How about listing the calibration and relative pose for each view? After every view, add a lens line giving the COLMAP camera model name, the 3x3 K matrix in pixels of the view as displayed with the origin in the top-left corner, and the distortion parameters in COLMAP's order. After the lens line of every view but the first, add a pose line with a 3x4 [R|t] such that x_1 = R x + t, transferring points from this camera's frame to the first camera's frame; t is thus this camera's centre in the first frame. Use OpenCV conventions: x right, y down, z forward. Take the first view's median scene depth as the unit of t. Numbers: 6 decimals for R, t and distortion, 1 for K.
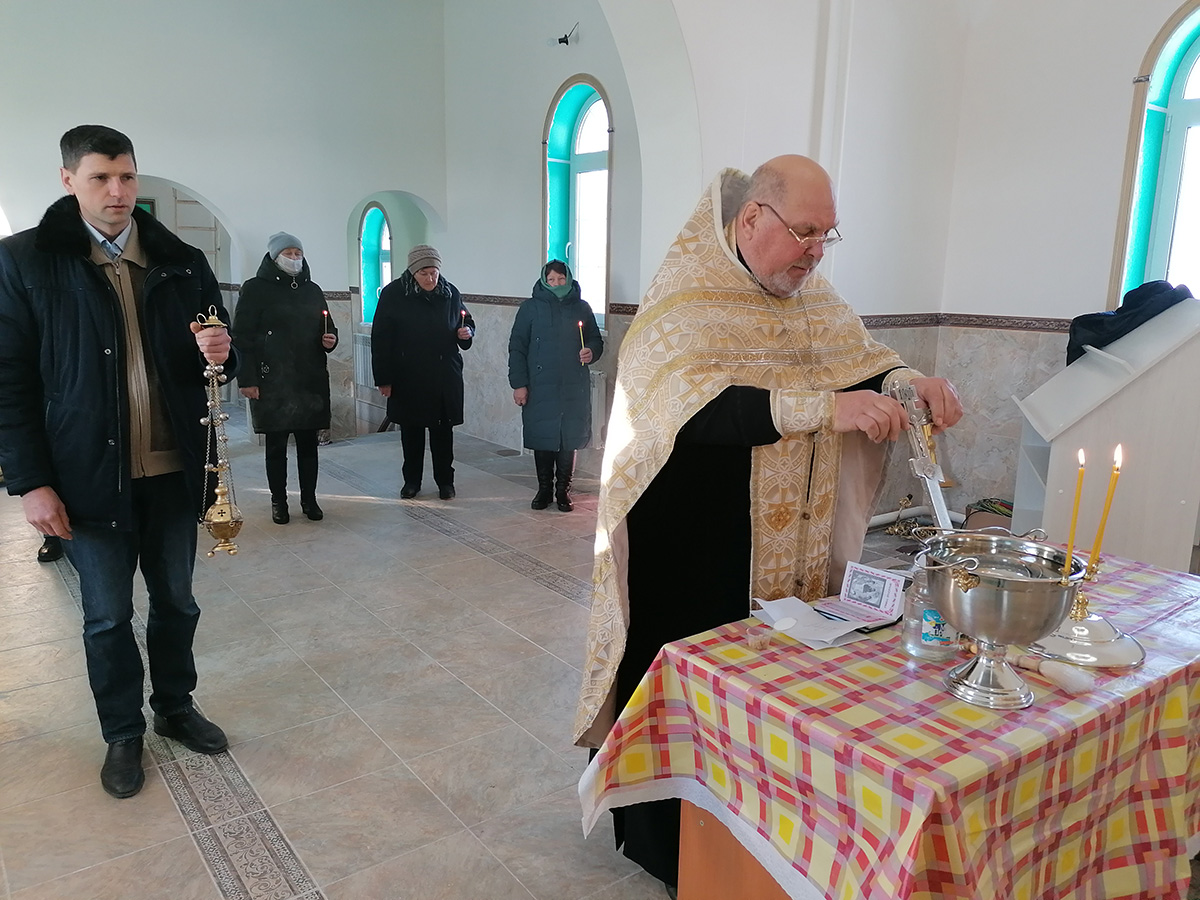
lens RADIAL K [[908.7, 0, 594.3], [0, 908.7, 454.3], [0, 0, 1]] dist [0.065645, -0.077386]
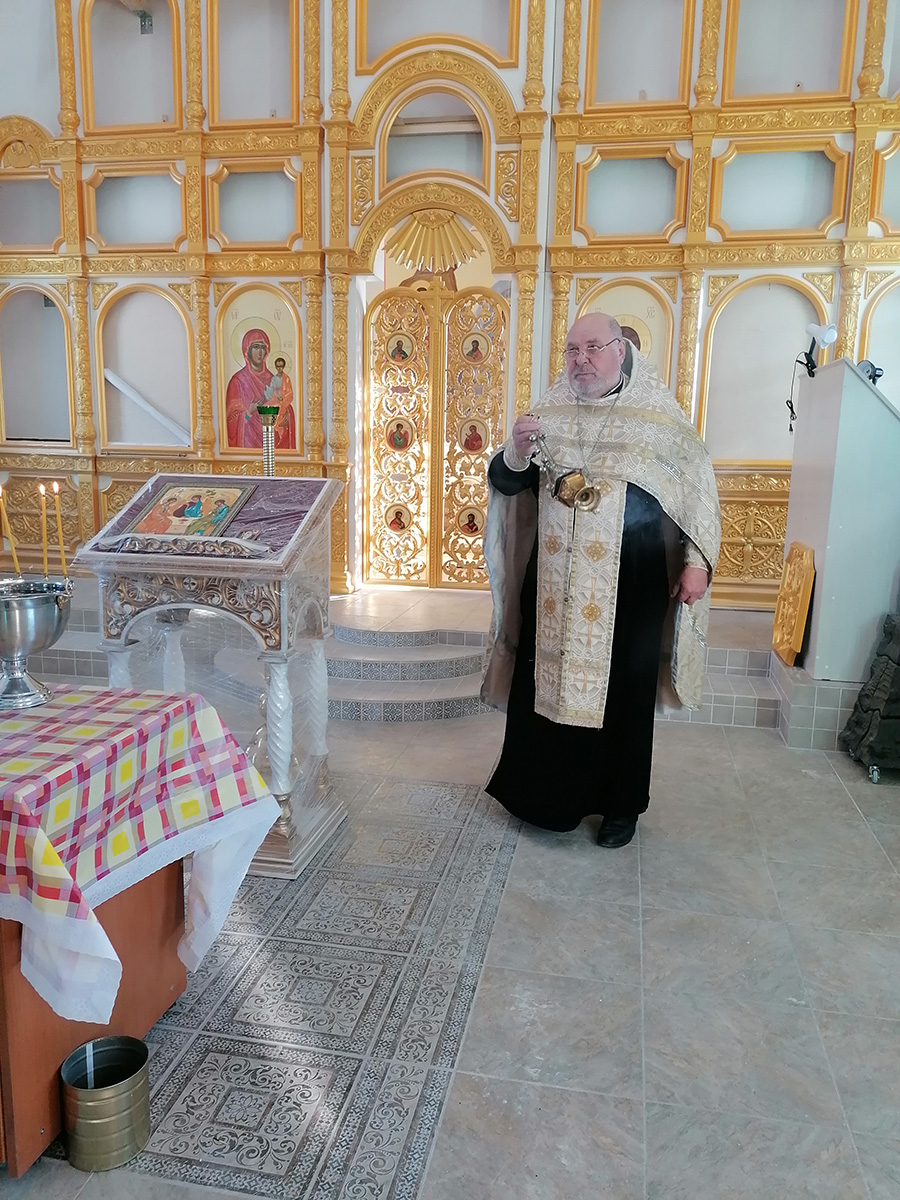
lens RADIAL K [[908.7, 0, 475.9], [0, 908.7, 598.0], [0, 0, 1]] dist [0.065645, -0.077386]
pose [[-0.691911, -0.176449, 0.700089, -0.923186], [0.085428, 0.942855, 0.322065, -0.245958], [-0.716910, 0.282648, -0.637299, 1.355865]]
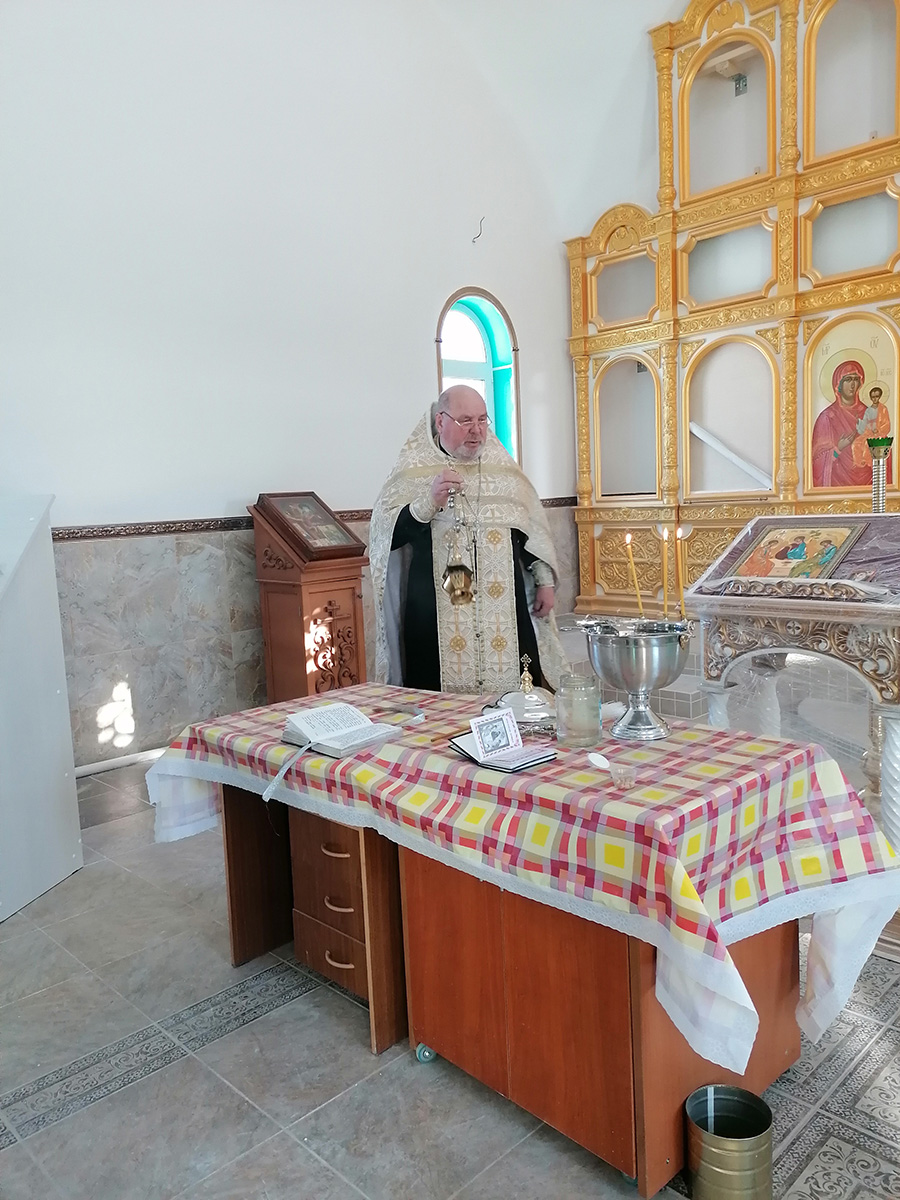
lens RADIAL K [[908.7, 0, 437.6], [0, 908.7, 595.2], [0, 0, 1]] dist [0.065645, -0.077386]
pose [[-0.144949, -0.140141, 0.979464, -0.866512], [0.224512, 0.959439, 0.170501, -0.249152], [-0.963631, 0.244616, -0.107606, 1.427829]]
